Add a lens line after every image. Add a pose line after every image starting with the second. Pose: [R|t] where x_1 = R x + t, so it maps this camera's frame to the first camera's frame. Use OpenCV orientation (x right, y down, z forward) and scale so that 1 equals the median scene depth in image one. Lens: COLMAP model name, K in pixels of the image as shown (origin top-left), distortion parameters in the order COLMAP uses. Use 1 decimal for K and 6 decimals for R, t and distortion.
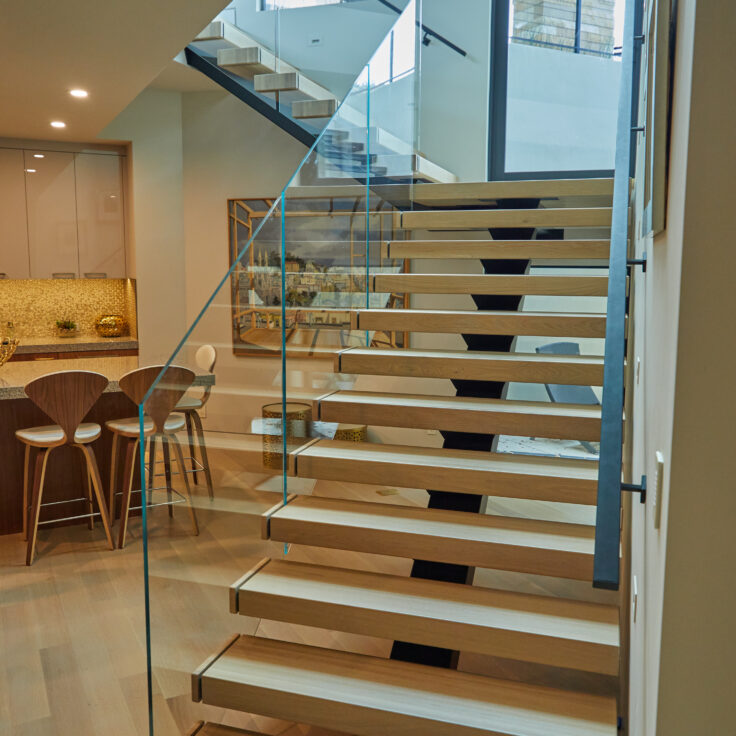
lens RADIAL K [[760.9, 0, 368.0], [0, 760.9, 365.3], [0, 0, 1]] dist [-0.017096, 0.000000]
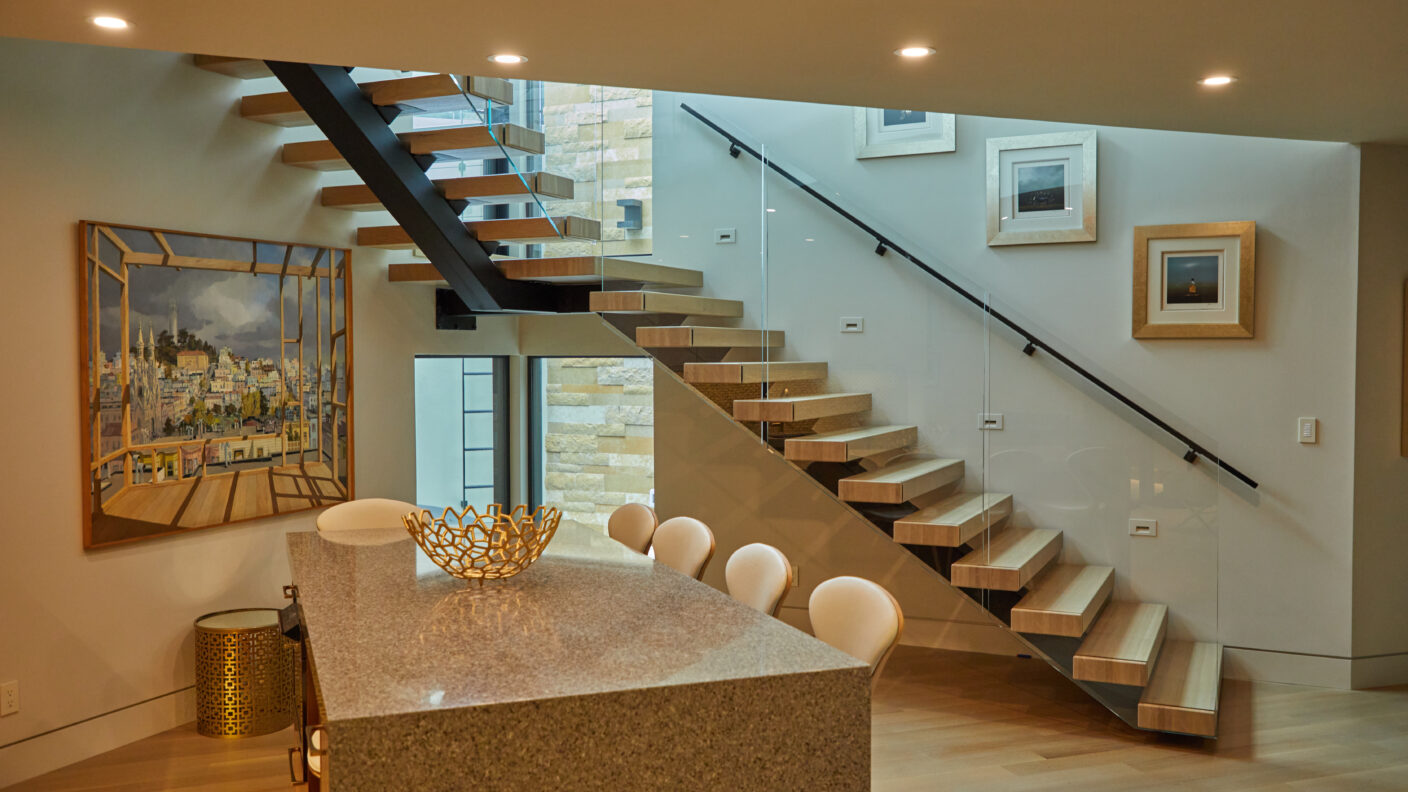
lens RADIAL K [[1270.4, 0, 708.3], [0, 1270.4, 395.4], [0, 0, 1]] dist [0.004450, 0.002869]
pose [[0.096791, -0.039316, 0.994528, -0.962750], [0.130924, 0.991040, 0.026436, -0.082393], [-0.986656, 0.127649, 0.101071, 0.562705]]
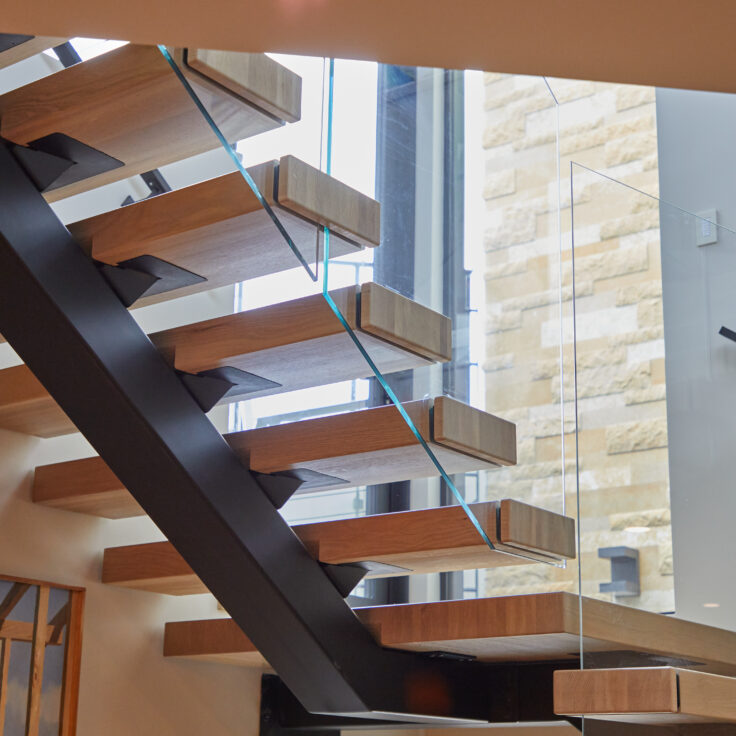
lens RADIAL K [[1414.0, 0, 369.1], [0, 1414.0, 366.8], [0, 0, 1]] dist [-0.048365, 0.000000]
pose [[0.313229, 0.275787, 0.908751, -0.486088], [0.106311, 0.940708, -0.322129, -0.095732], [-0.943708, 0.197510, 0.265338, 0.651952]]
